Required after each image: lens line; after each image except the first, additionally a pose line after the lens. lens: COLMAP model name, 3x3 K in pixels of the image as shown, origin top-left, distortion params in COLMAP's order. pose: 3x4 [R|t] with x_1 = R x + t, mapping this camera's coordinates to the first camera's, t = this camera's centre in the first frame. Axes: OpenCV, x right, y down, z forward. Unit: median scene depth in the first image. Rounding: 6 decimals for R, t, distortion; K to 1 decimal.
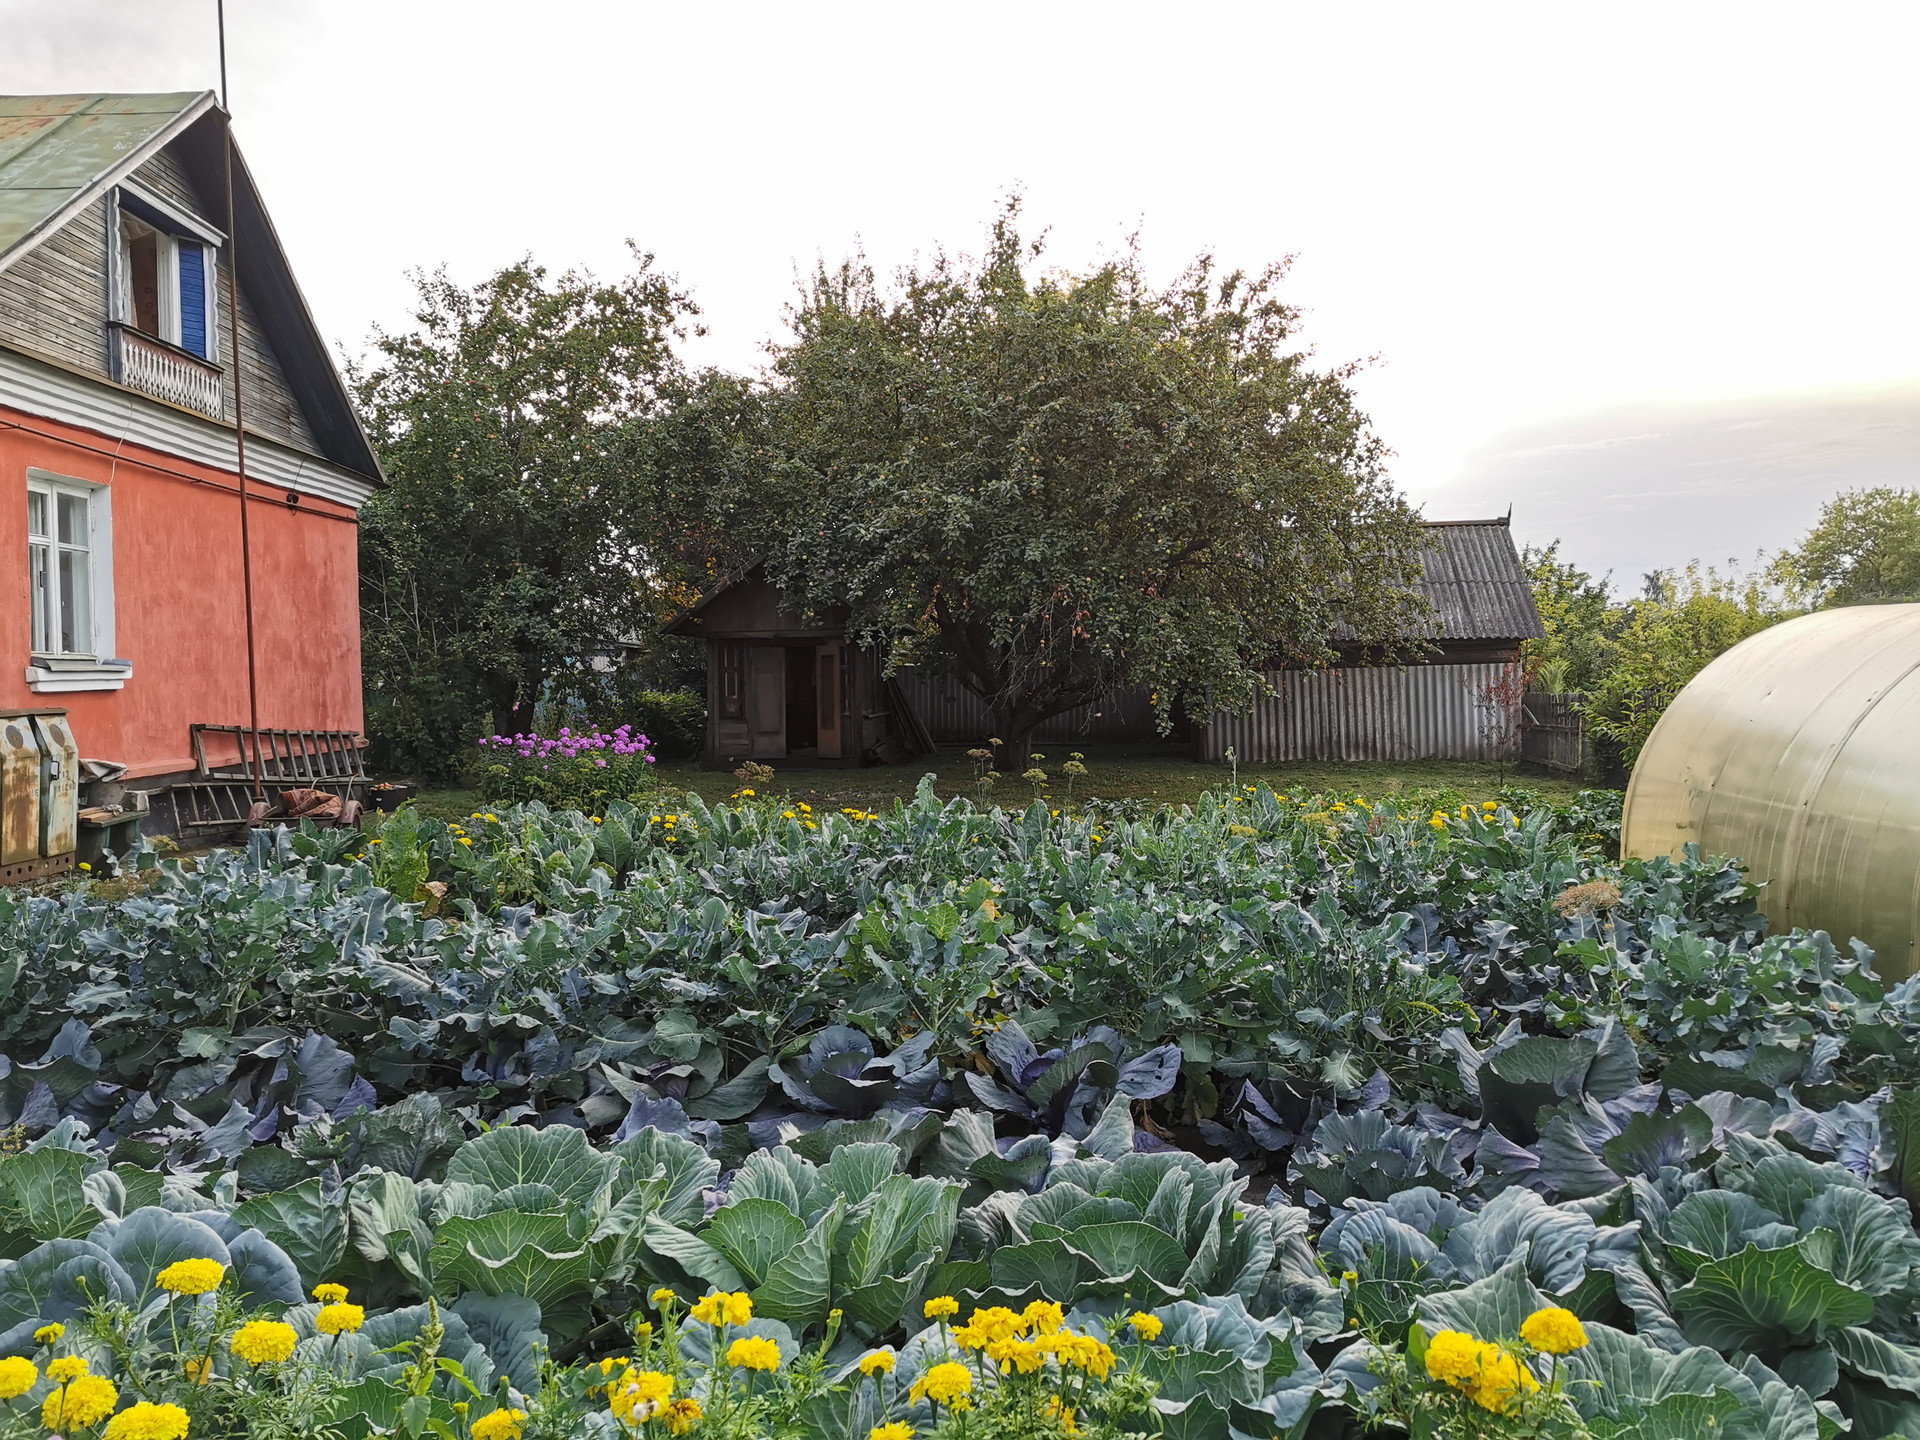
lens RADIAL K [[1455.7, 0, 960.0], [0, 1455.7, 720.0], [0, 0, 1]] dist [0.070589, -0.108116]
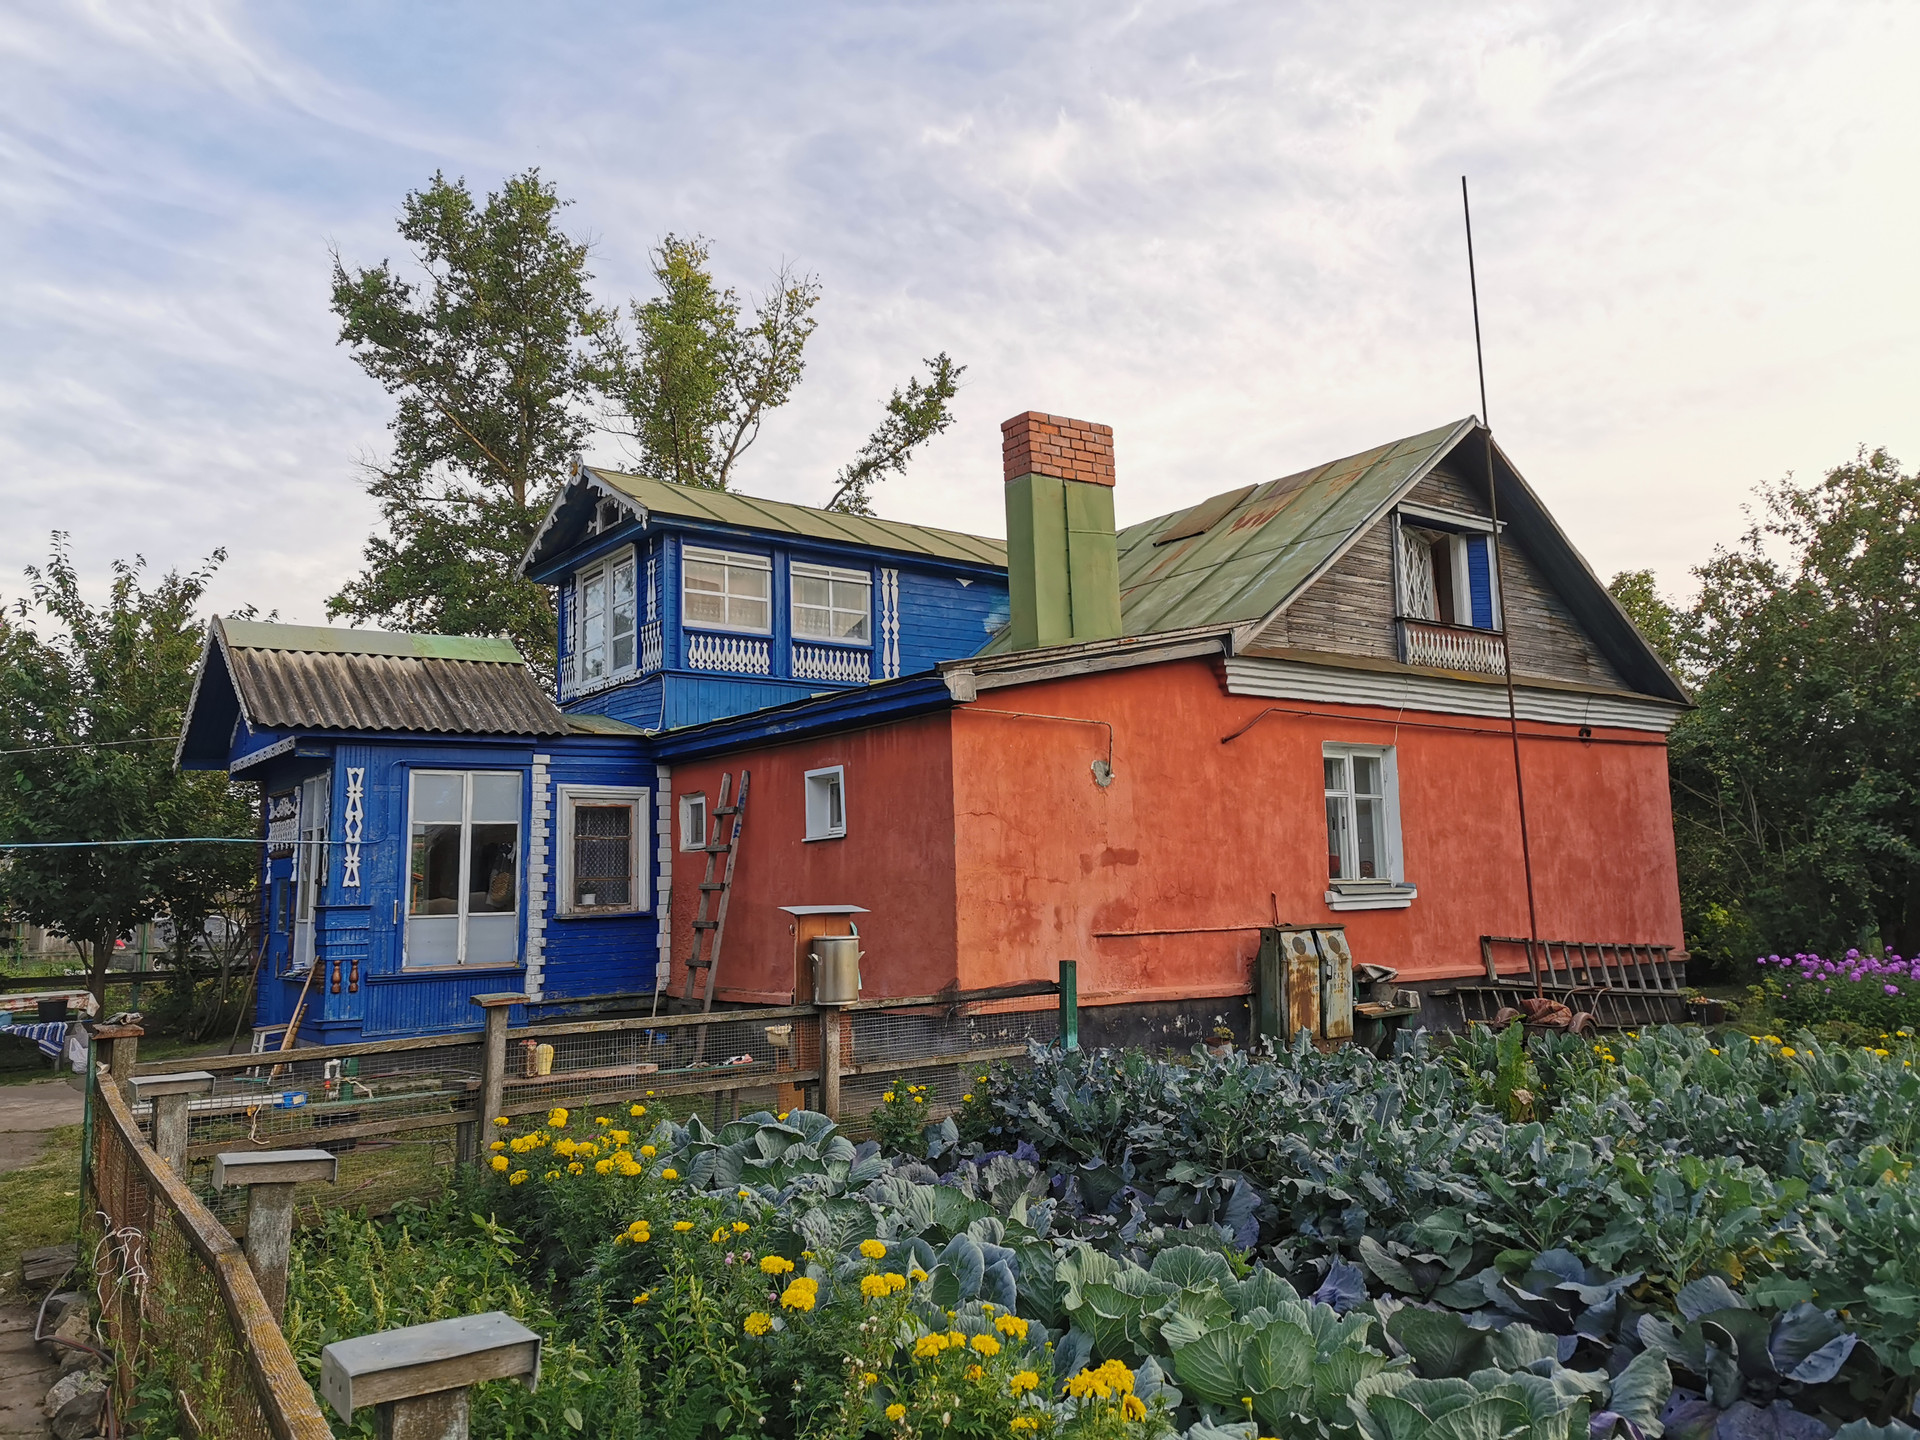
lens RADIAL K [[1455.7, 0, 960.0], [0, 1455.7, 720.0], [0, 0, 1]] dist [0.070589, -0.108116]
pose [[0.560808, -0.095031, -0.822474, 0.241959], [-0.014777, 0.992084, -0.124704, -0.017201], [0.827814, 0.082089, 0.554965, -0.013829]]
